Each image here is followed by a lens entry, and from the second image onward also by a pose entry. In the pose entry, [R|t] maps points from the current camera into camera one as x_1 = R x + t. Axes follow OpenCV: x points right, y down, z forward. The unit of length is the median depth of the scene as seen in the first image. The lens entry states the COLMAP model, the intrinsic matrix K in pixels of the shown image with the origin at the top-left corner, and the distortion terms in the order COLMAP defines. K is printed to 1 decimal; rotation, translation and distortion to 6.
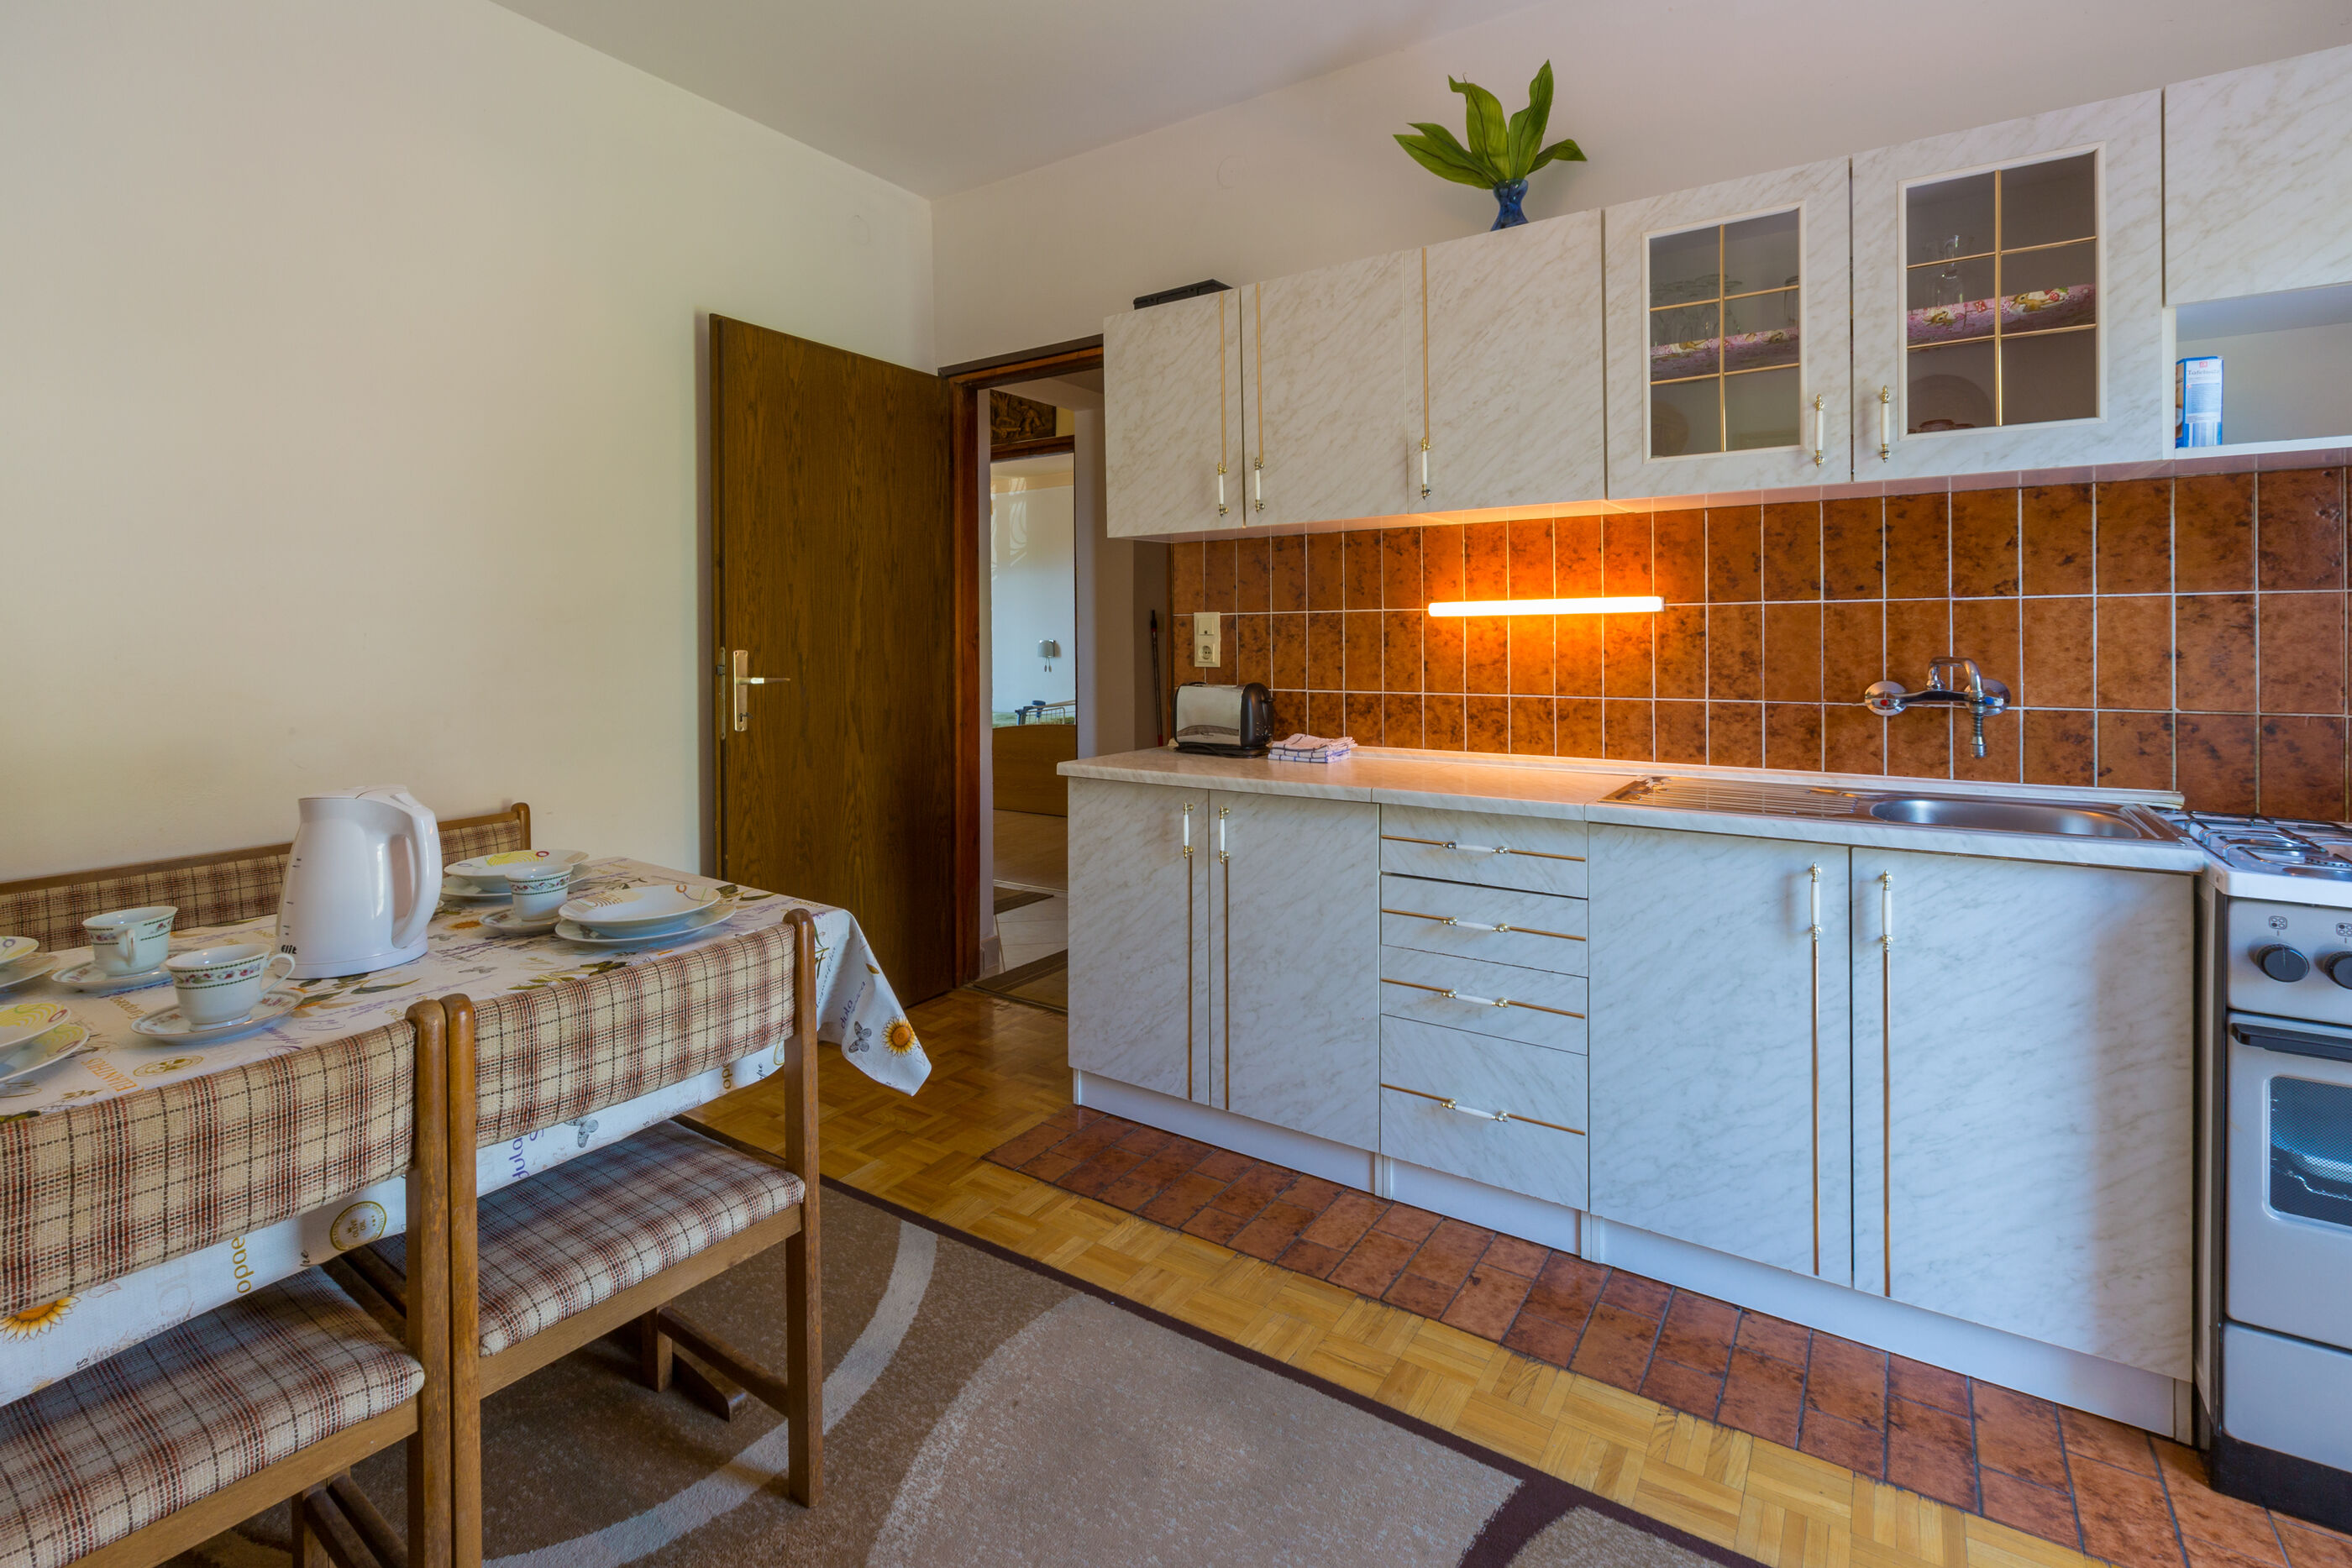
lens RADIAL K [[1113.1, 0, 1207.4], [0, 1113.1, 638.1], [0, 0, 1]] dist [-0.000533, 0.000878]
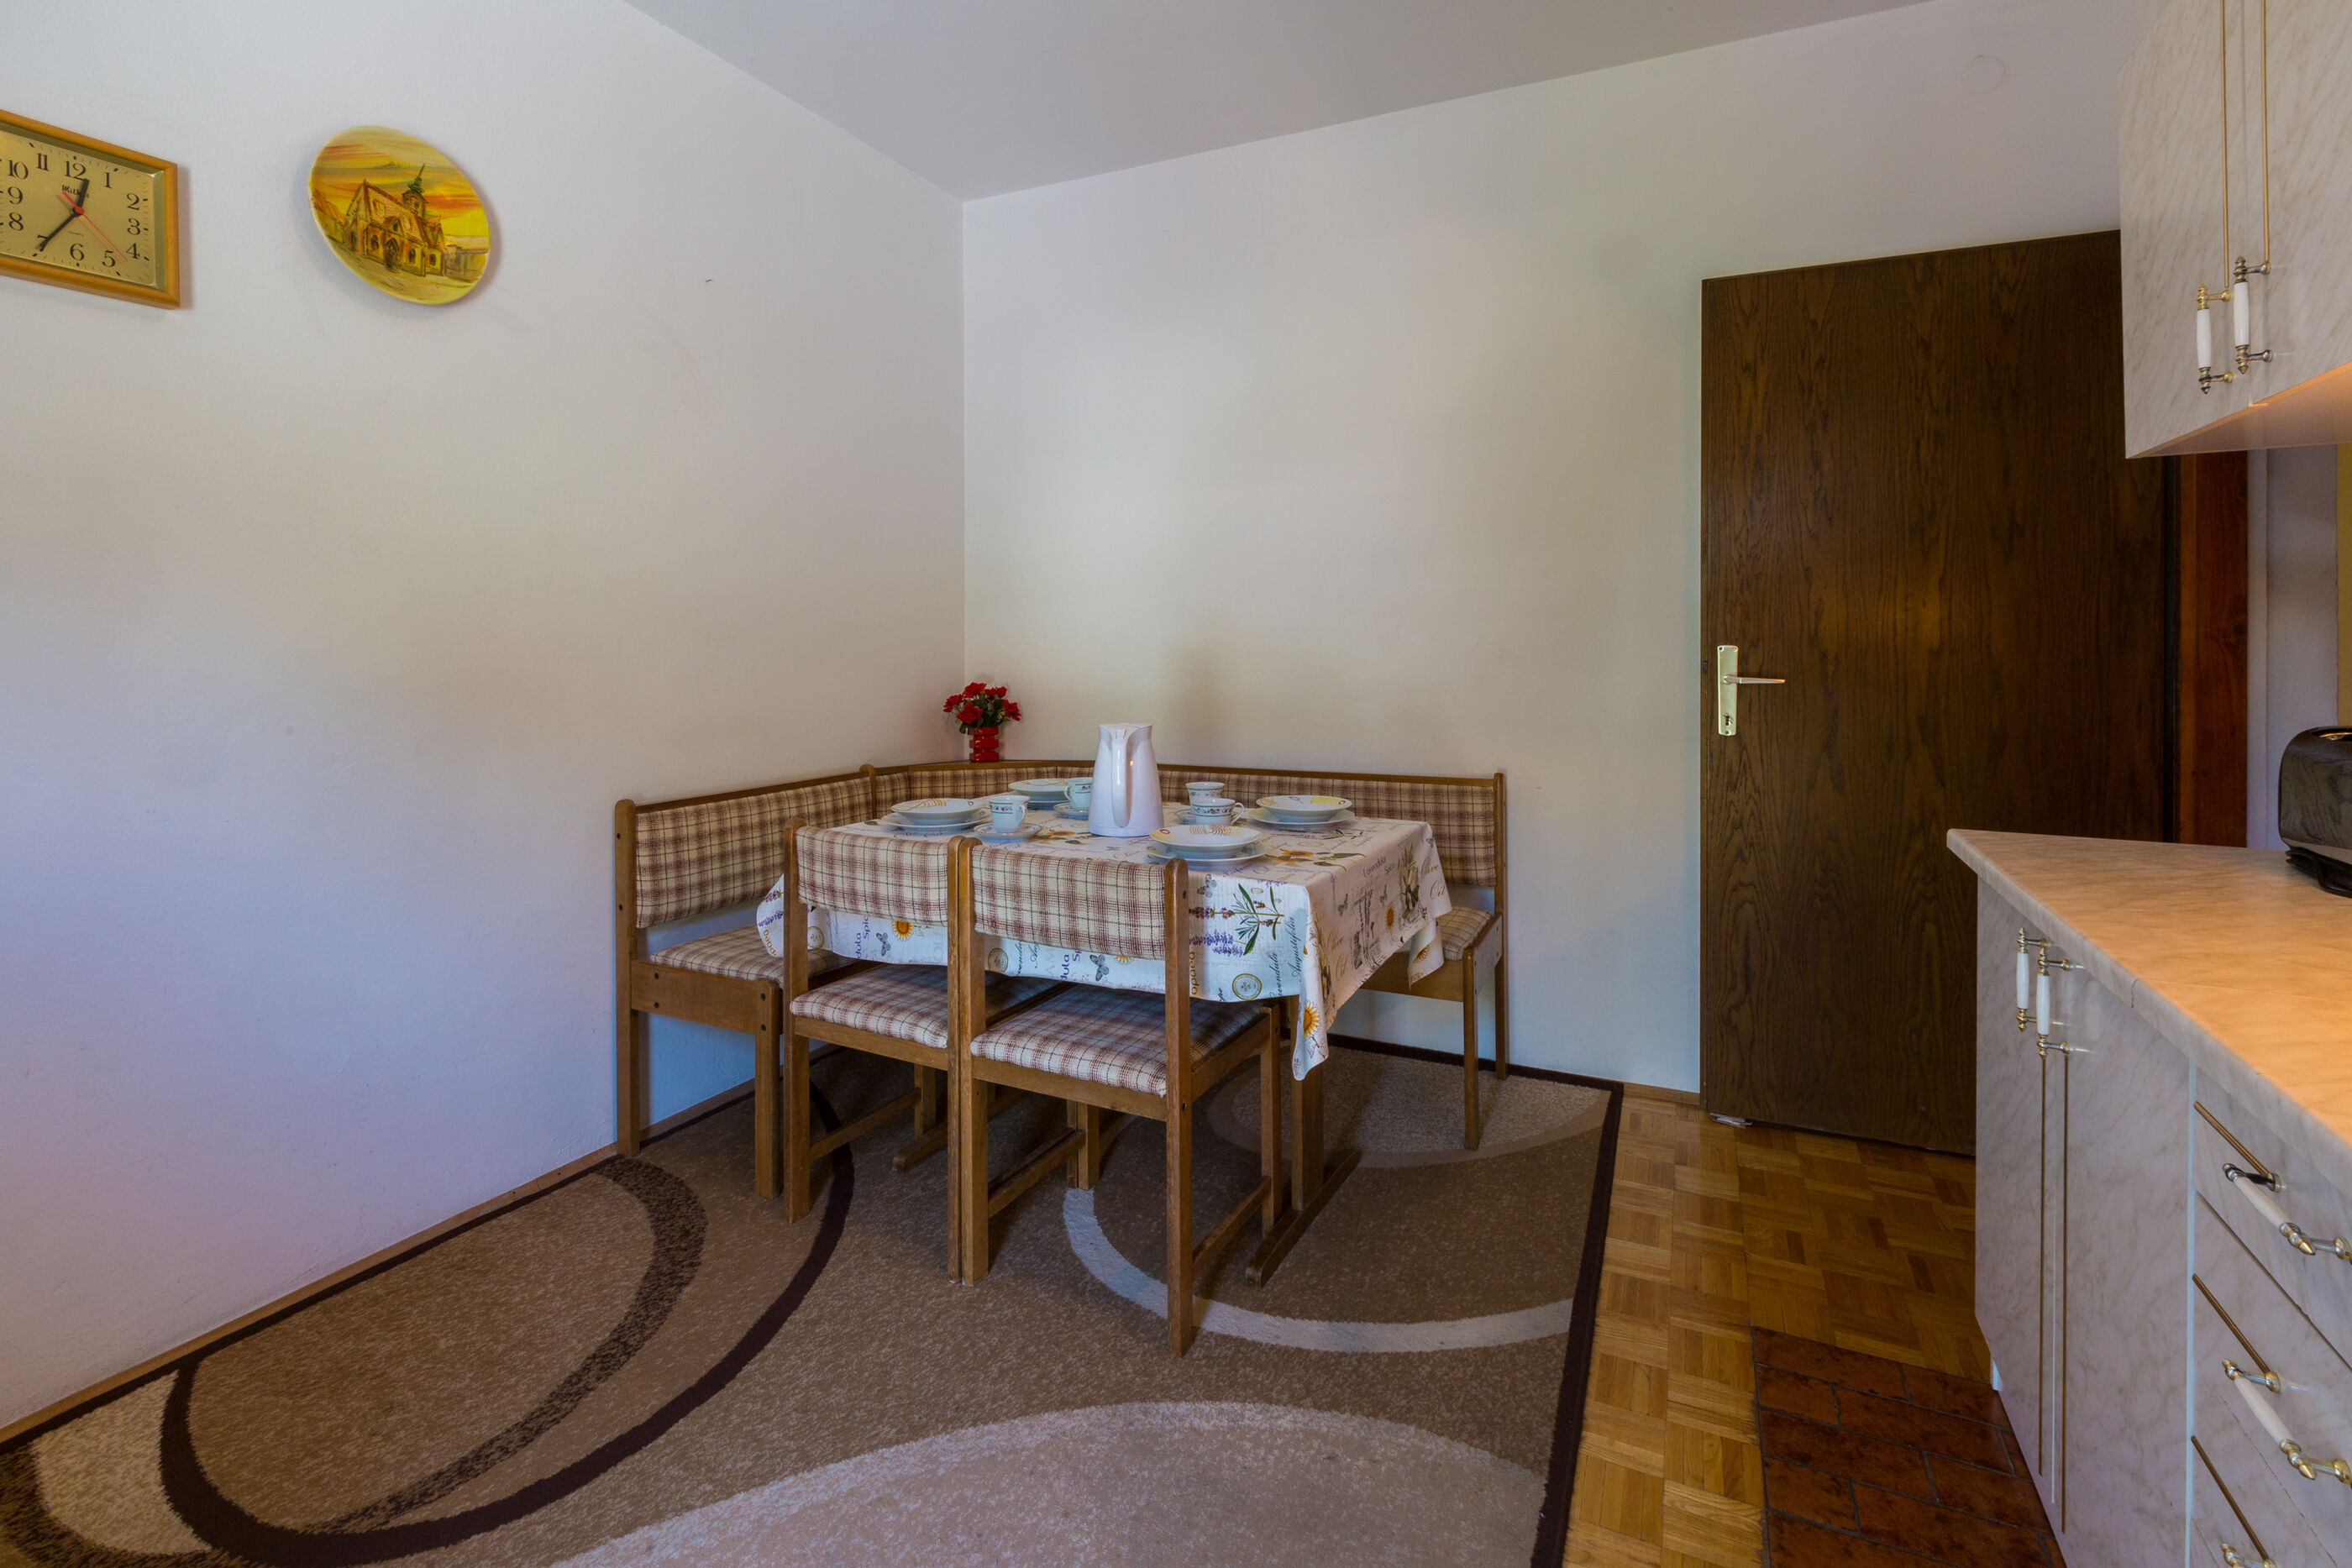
lens RADIAL K [[1114.3, 0, 1138.3], [0, 1114.3, 644.7], [0, 0, 1]] dist [0.001107, 0.000004]
pose [[0.092512, 0.017917, -0.995550, 0.517156], [-0.004051, 0.999837, 0.017618, -0.004534], [0.995703, 0.002403, 0.092569, 0.535652]]
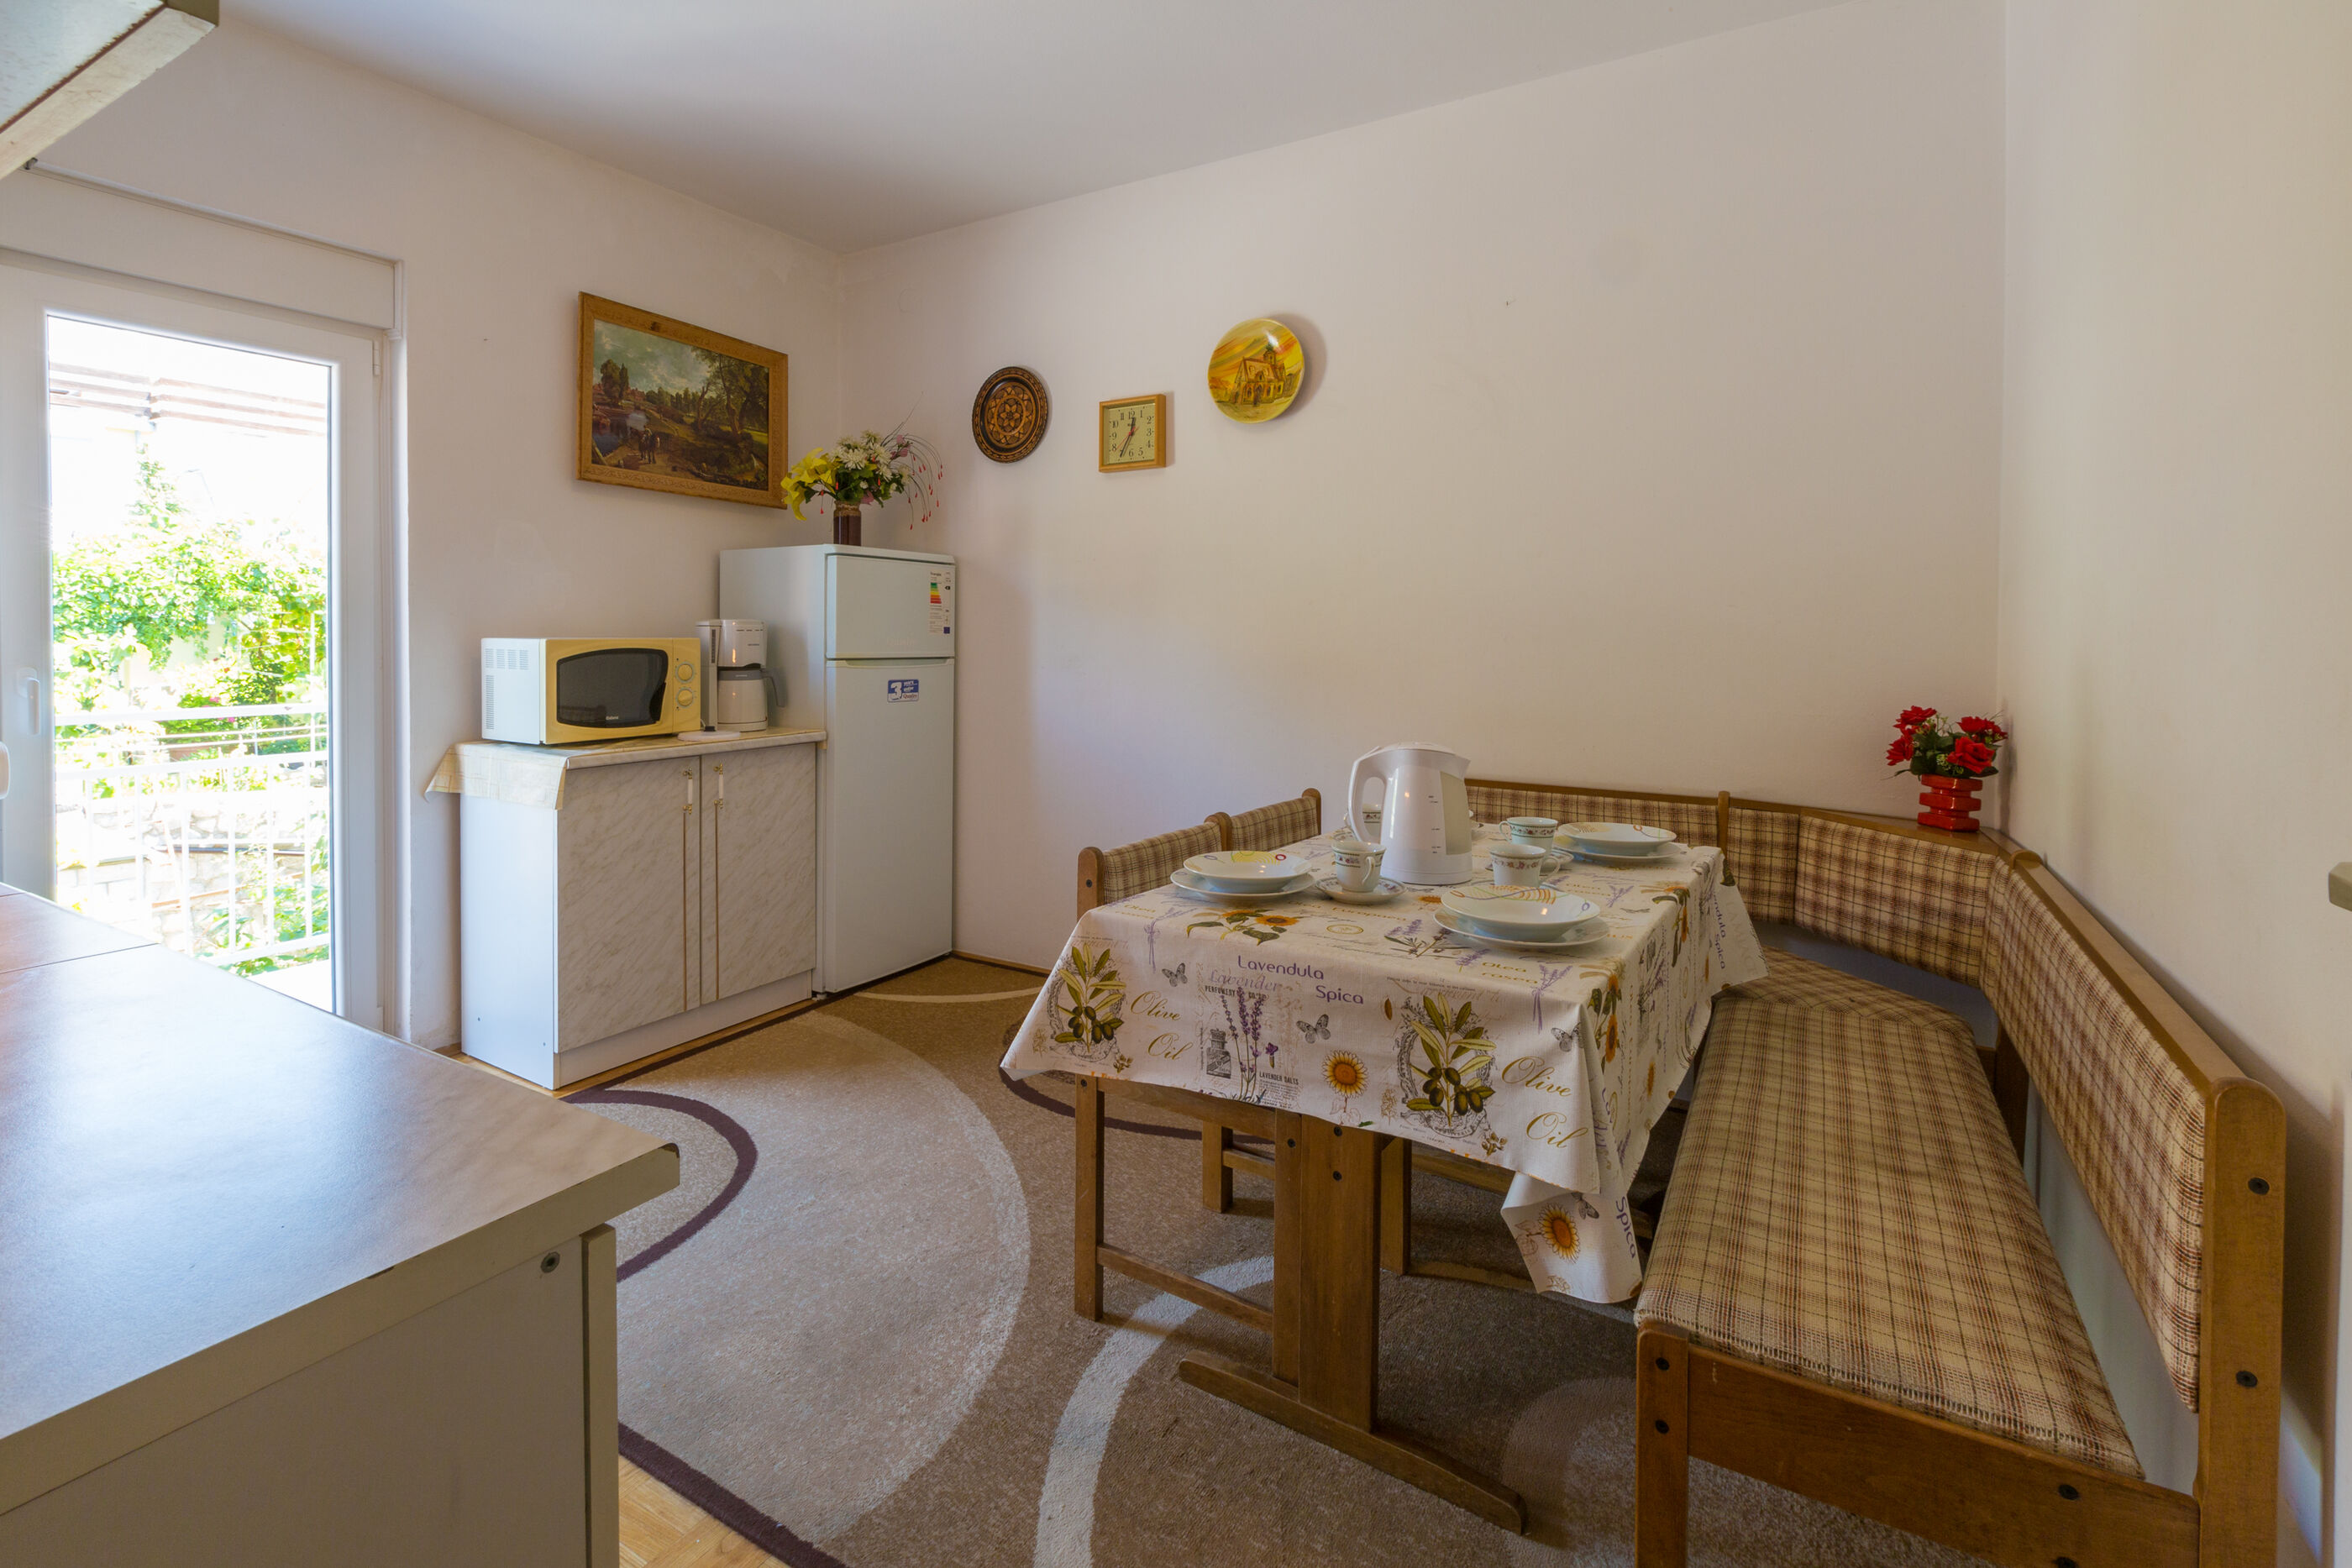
lens RADIAL K [[1069.3, 0, 1135.3], [0, 1069.3, 660.3], [0, 0, 1]] dist [0.000406, 0.000484]
pose [[-0.999966, 0.006946, 0.004408, -0.269520], [0.007070, 0.999561, 0.028766, 0.000816], [-0.004206, 0.028796, -0.999576, 1.387063]]
